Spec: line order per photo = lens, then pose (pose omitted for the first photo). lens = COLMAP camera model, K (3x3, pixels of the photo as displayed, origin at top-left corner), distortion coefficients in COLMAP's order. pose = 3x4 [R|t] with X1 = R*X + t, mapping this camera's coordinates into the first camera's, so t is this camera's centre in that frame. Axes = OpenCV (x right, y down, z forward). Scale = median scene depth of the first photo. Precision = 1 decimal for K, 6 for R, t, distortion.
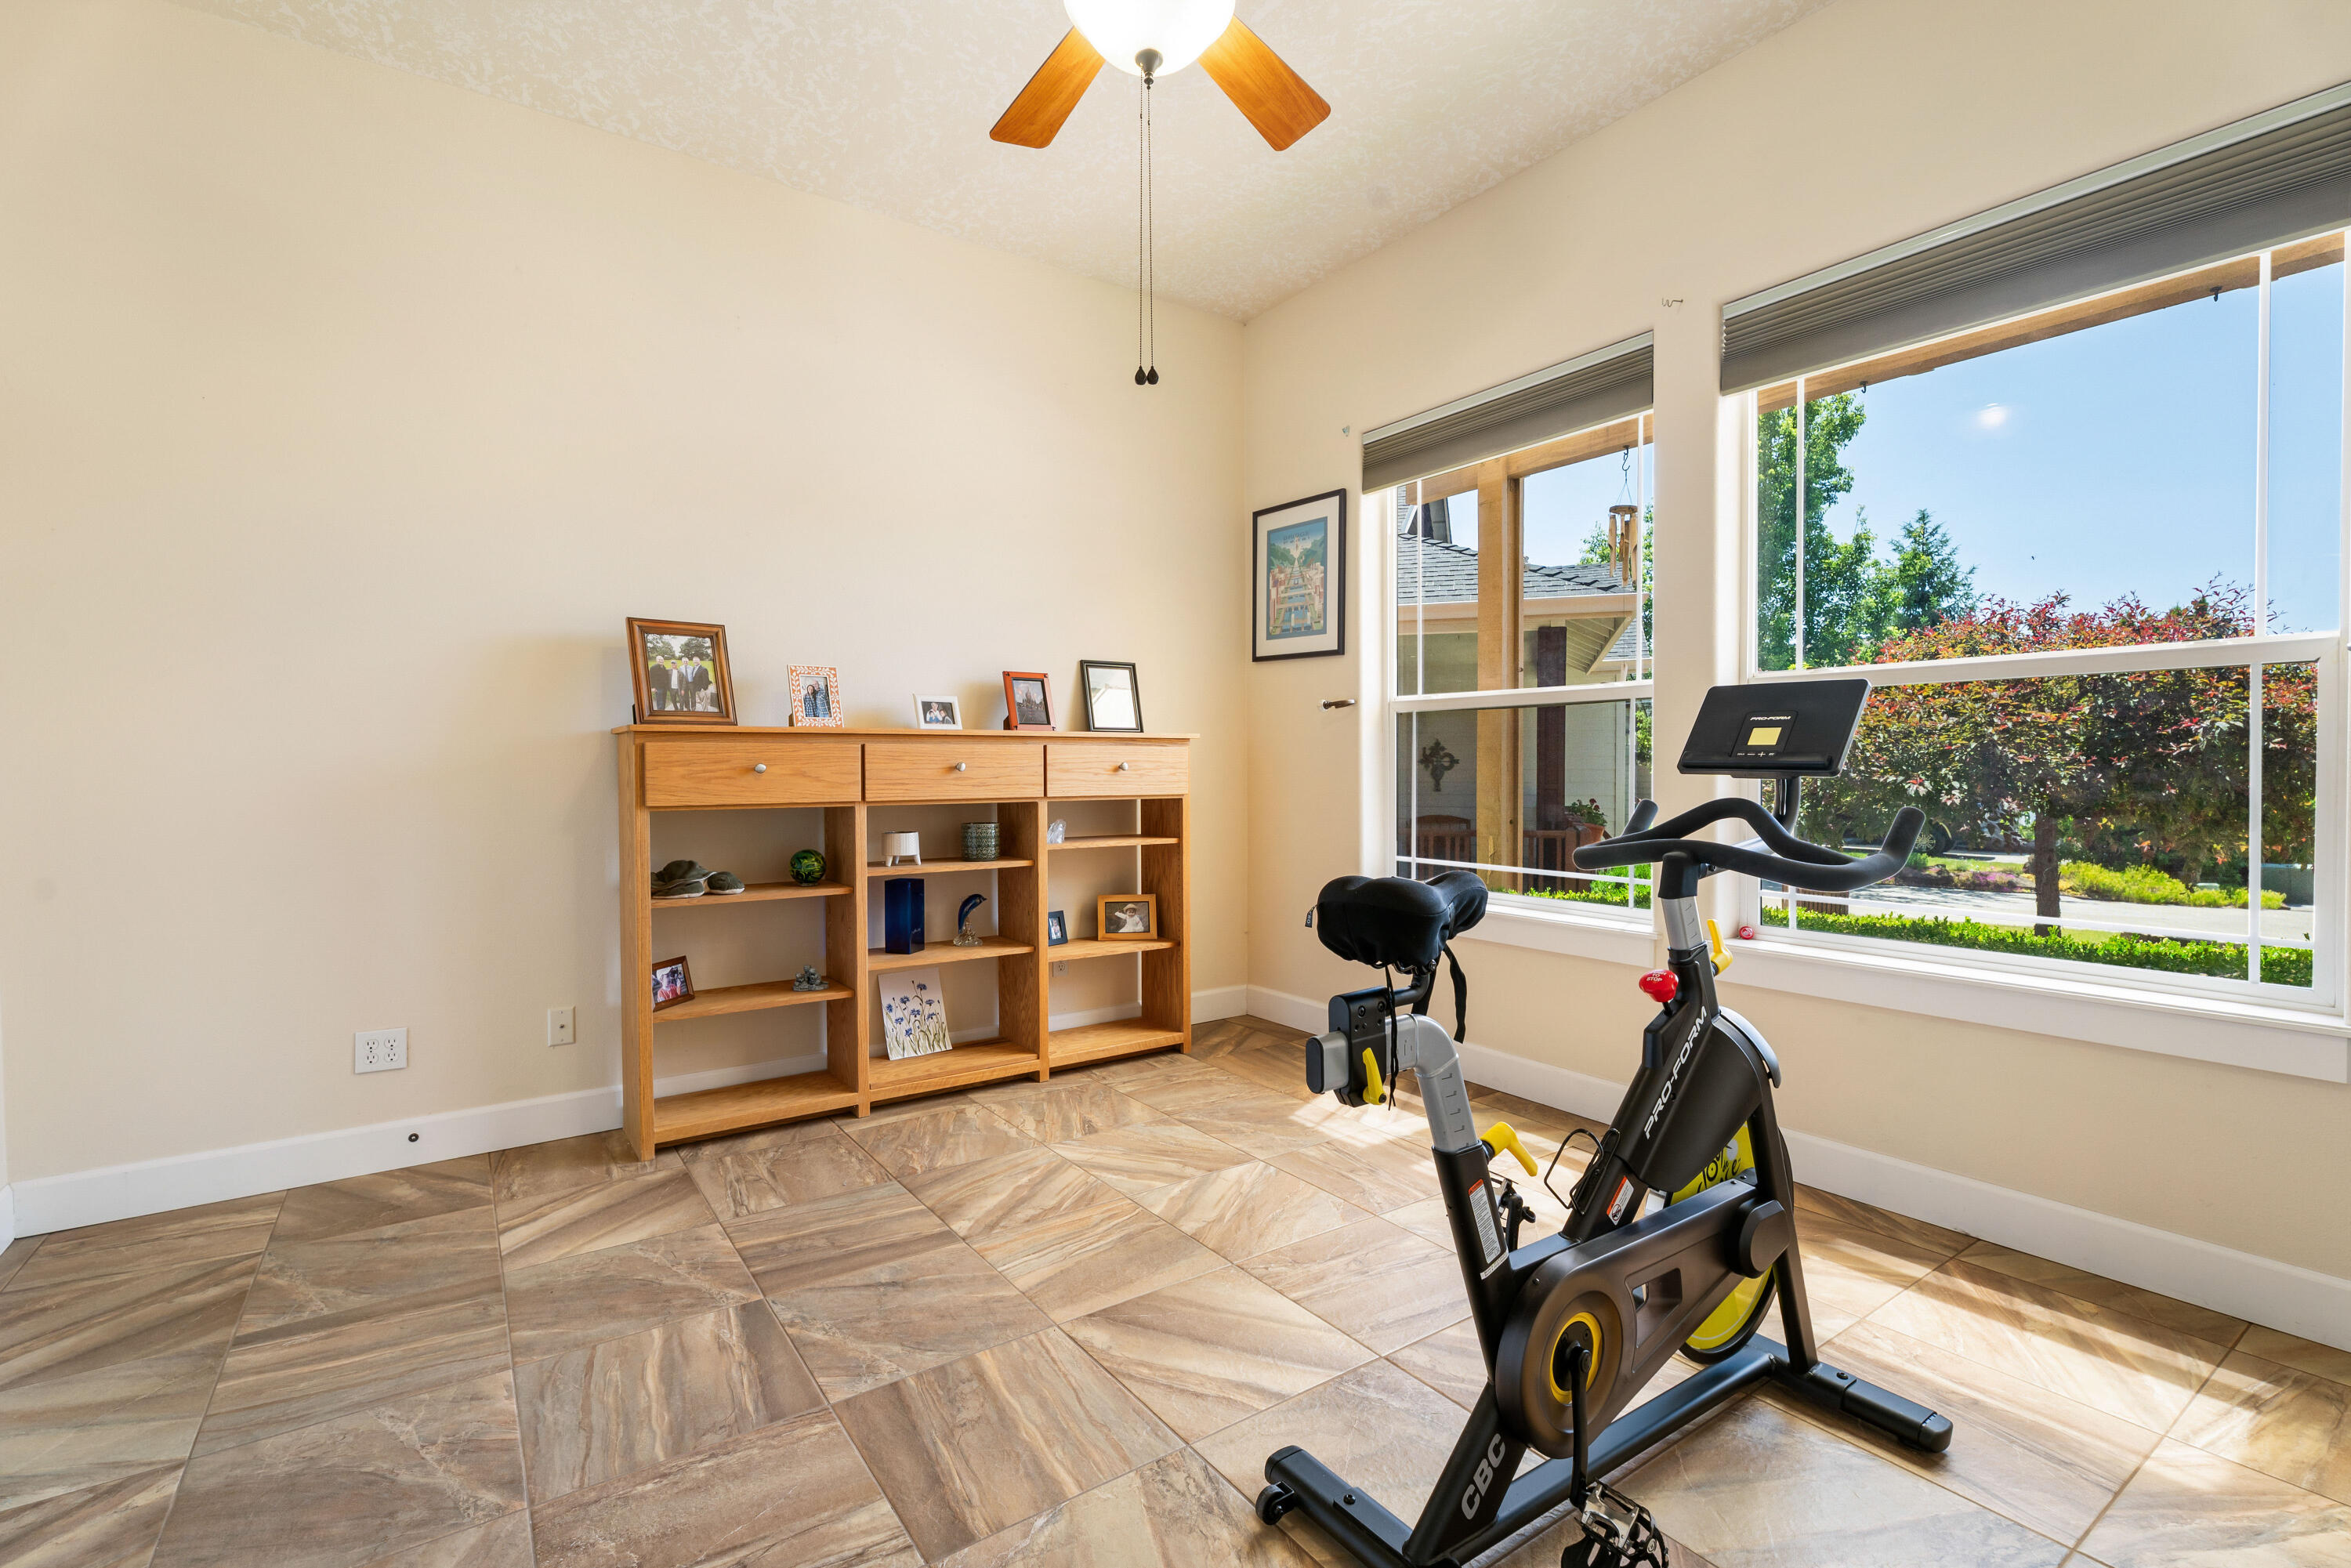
lens RADIAL K [[1065.9, 0, 1178.7], [0, 1065.9, 779.1], [0, 0, 1]] dist [-0.011854, -0.000496]
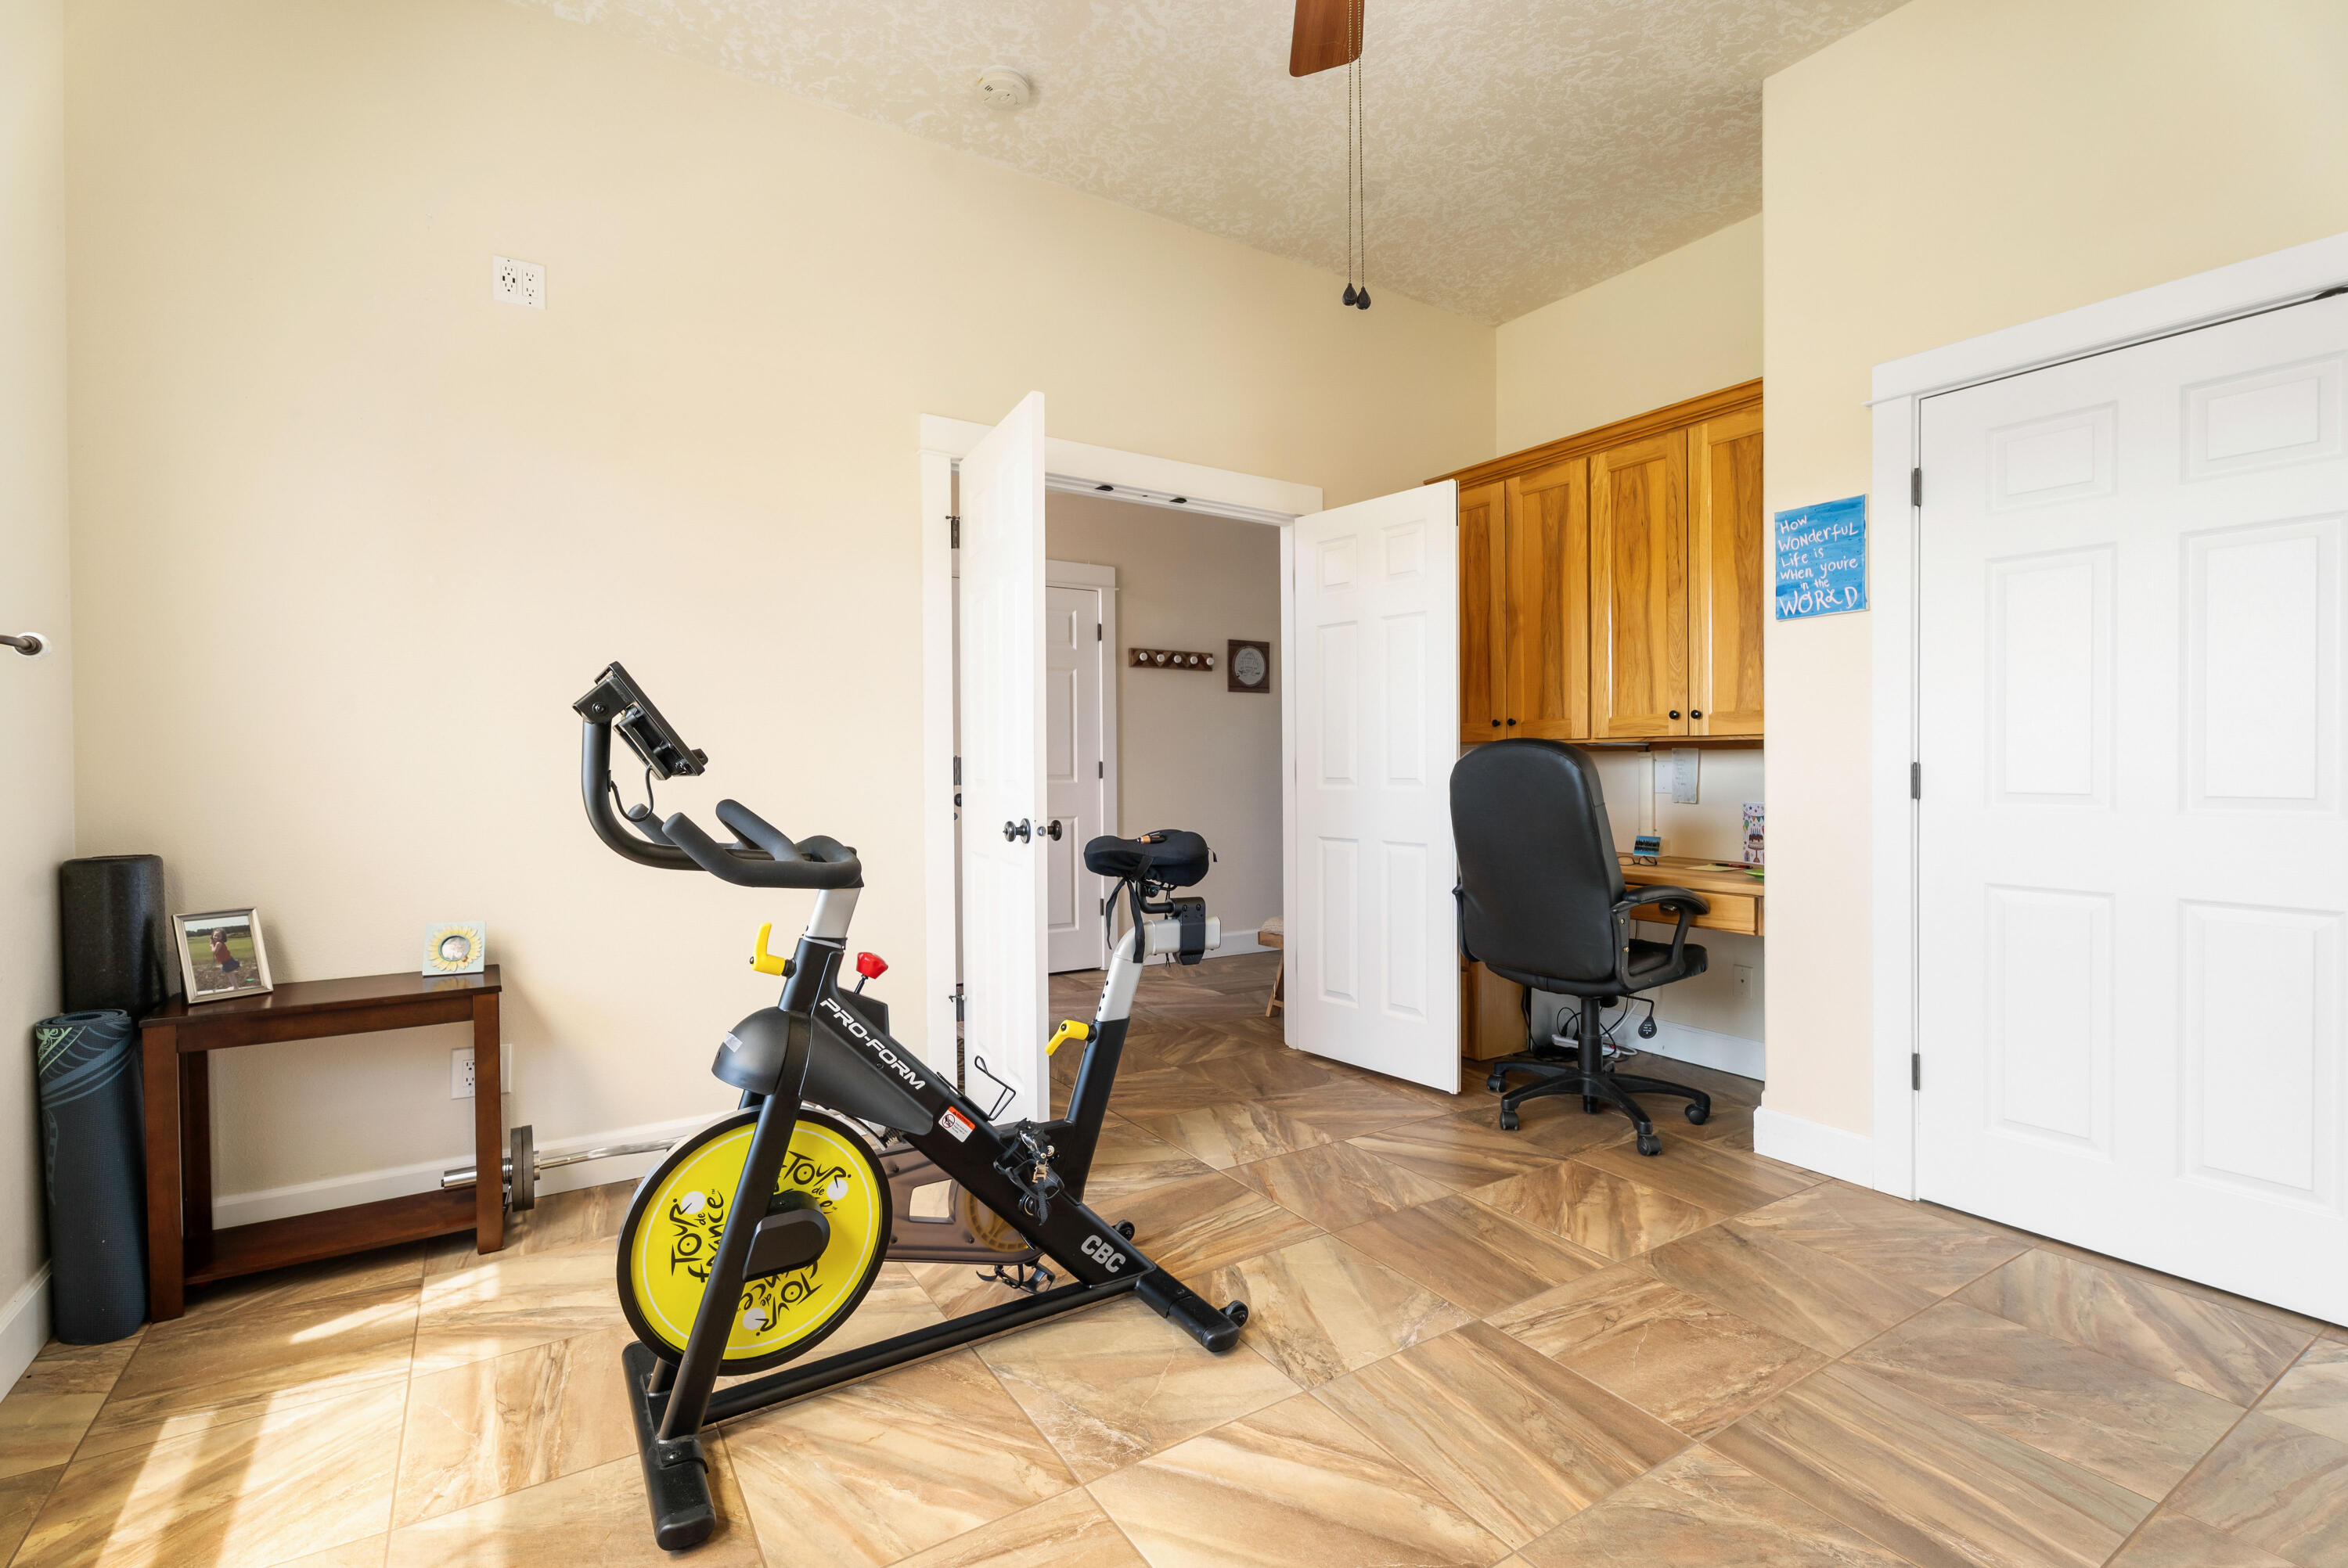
lens RADIAL K [[1064.4, 0, 1172.1], [0, 1064.4, 776.8], [0, 0, 1]] dist [-0.011854, -0.000496]
pose [[-0.999262, 0.006423, 0.037881, 0.096908], [0.007388, 0.999650, 0.025388, -0.022771], [-0.037704, 0.025649, -0.998960, 1.986600]]
